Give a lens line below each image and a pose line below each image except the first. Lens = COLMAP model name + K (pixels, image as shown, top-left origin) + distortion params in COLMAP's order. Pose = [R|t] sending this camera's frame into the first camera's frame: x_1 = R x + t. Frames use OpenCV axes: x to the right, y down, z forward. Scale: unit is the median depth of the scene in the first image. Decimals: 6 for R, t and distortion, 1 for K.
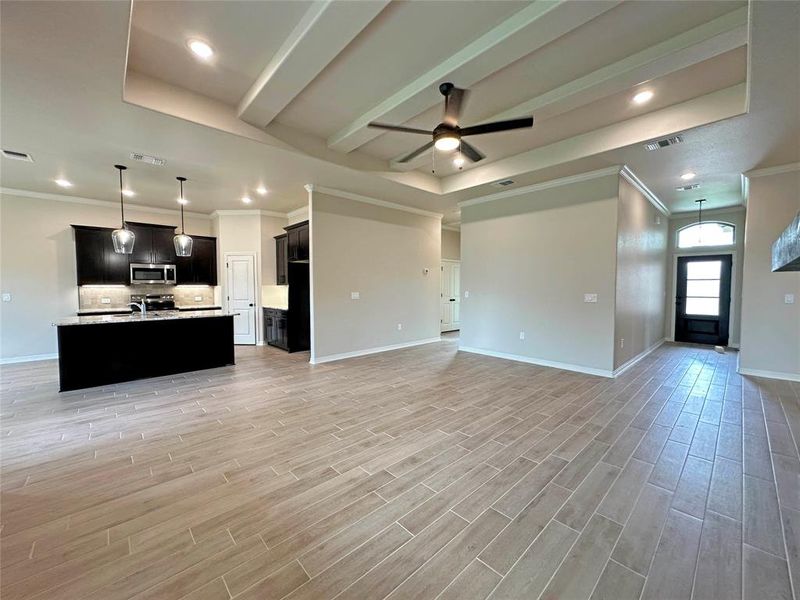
lens RADIAL K [[319.2, 0, 400.0], [0, 319.2, 300.0], [0, 0, 1]] dist [-0.002319, -0.000225]
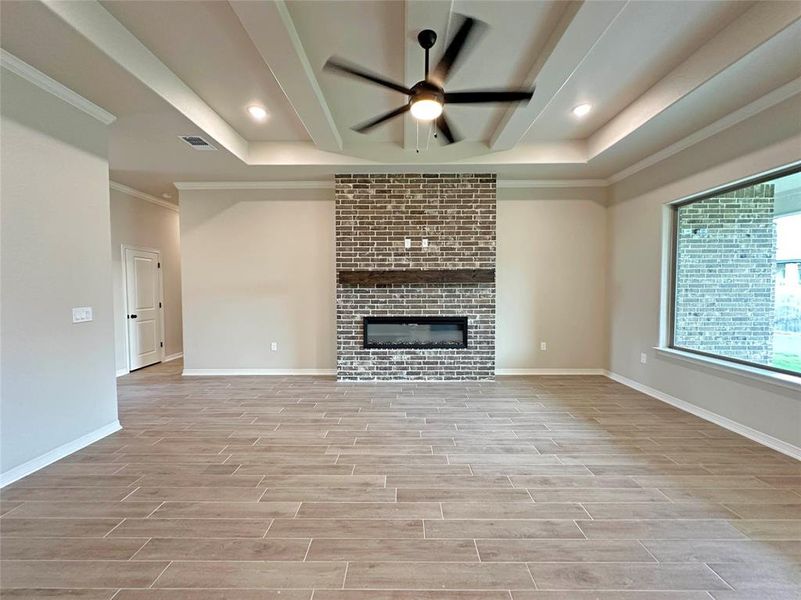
lens RADIAL K [[319.6, 0, 400.5], [0, 319.6, 300.0], [0, 0, 1]] dist [-0.002319, -0.000225]
pose [[-0.725243, -0.022323, 0.688131, -0.174926], [0.034504, 0.997040, 0.068710, -0.042047], [-0.687628, 0.073575, -0.722326, 0.813283]]
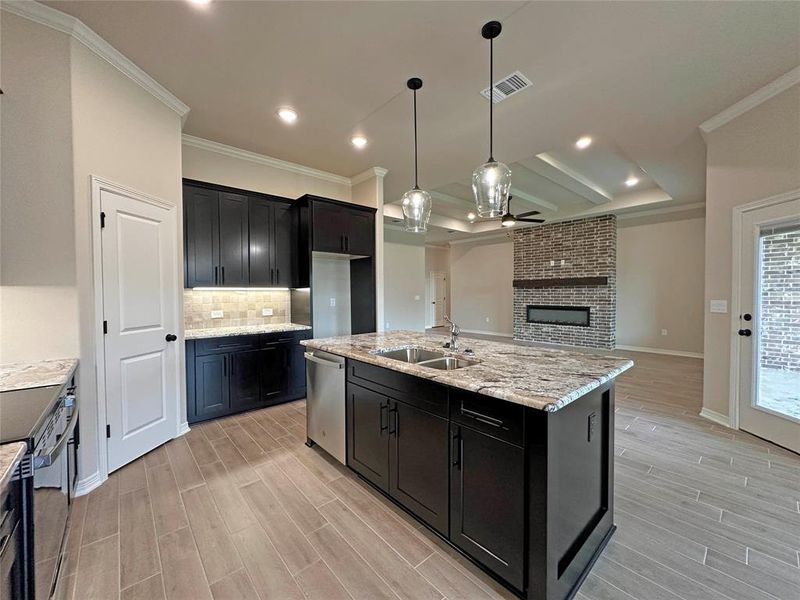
lens RADIAL K [[319.2, 0, 400.0], [0, 319.2, 300.0], [0, 0, 1]] dist [-0.002319, -0.000225]
pose [[0.028058, -0.022014, 0.999364, -0.995977], [0.048093, 0.998629, 0.020647, -0.029525], [-0.998449, 0.047483, 0.029079, 0.836591]]
